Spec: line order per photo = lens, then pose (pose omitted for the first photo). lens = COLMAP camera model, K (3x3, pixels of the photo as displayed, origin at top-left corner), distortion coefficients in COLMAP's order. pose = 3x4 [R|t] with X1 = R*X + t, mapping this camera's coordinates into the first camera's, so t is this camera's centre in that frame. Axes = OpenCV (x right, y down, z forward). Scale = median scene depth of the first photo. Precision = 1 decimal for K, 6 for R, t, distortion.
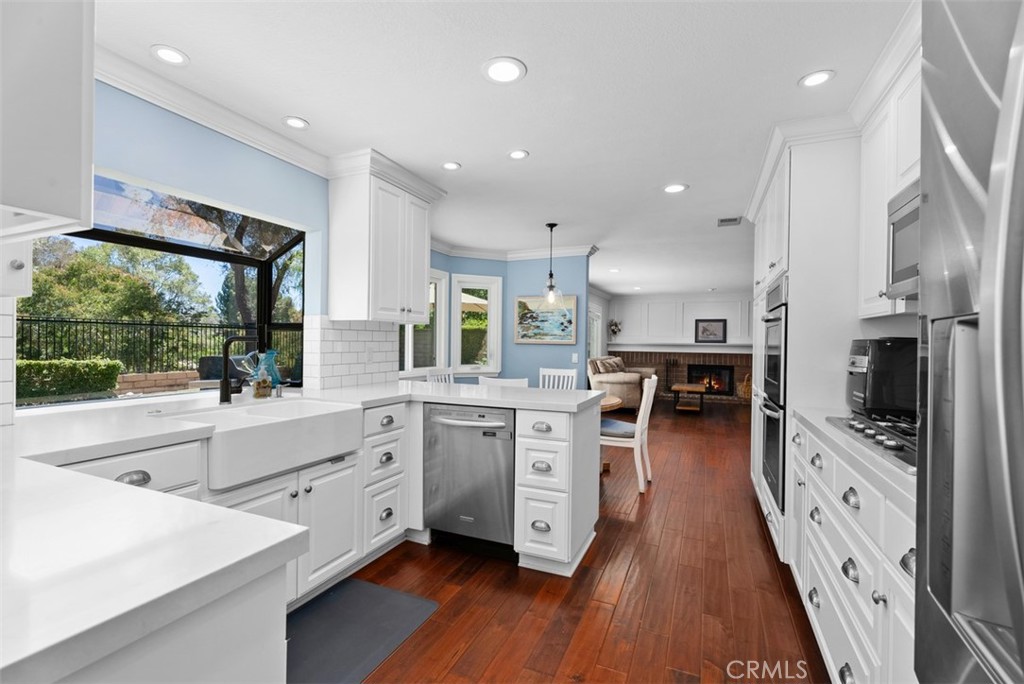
lens RADIAL K [[455.0, 0, 509.6], [0, 455.0, 346.5], [0, 0, 1]] dist [0.001568, 0.000129]
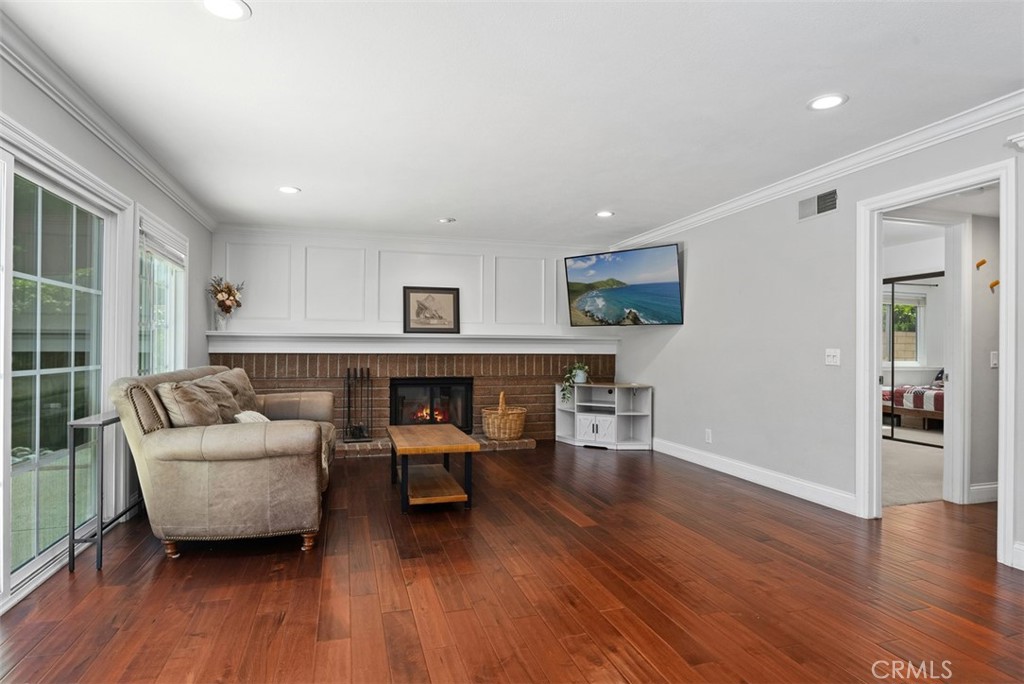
lens RADIAL K [[557.0, 0, 508.2], [0, 557.0, 340.9], [0, 0, 1]] dist [-0.005188, -0.000752]
pose [[0.766537, -0.002355, 0.642196, 0.106823], [0.012251, 0.999865, -0.010957, 0.008056], [-0.642083, 0.016267, 0.766462, 0.465752]]
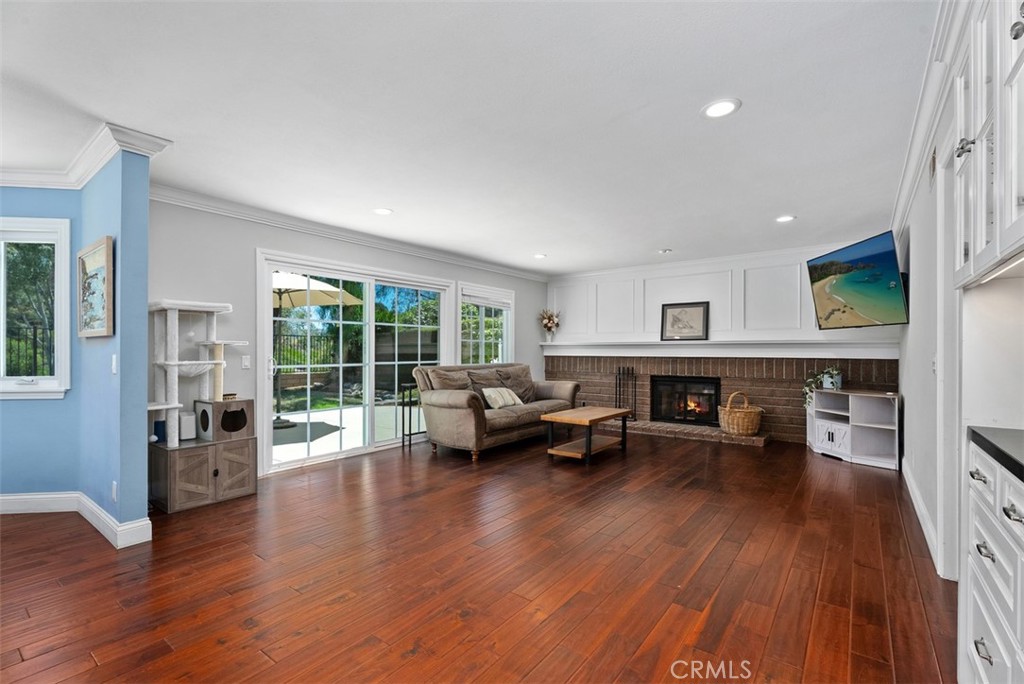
lens RADIAL K [[465.2, 0, 510.1], [0, 465.2, 346.5], [0, 0, 1]] dist [0.018528, -0.007247]
pose [[0.972517, -0.015289, -0.232328, 0.354434], [0.010438, 0.999701, -0.022094, 0.011631], [0.232596, 0.019061, 0.972387, 0.321056]]
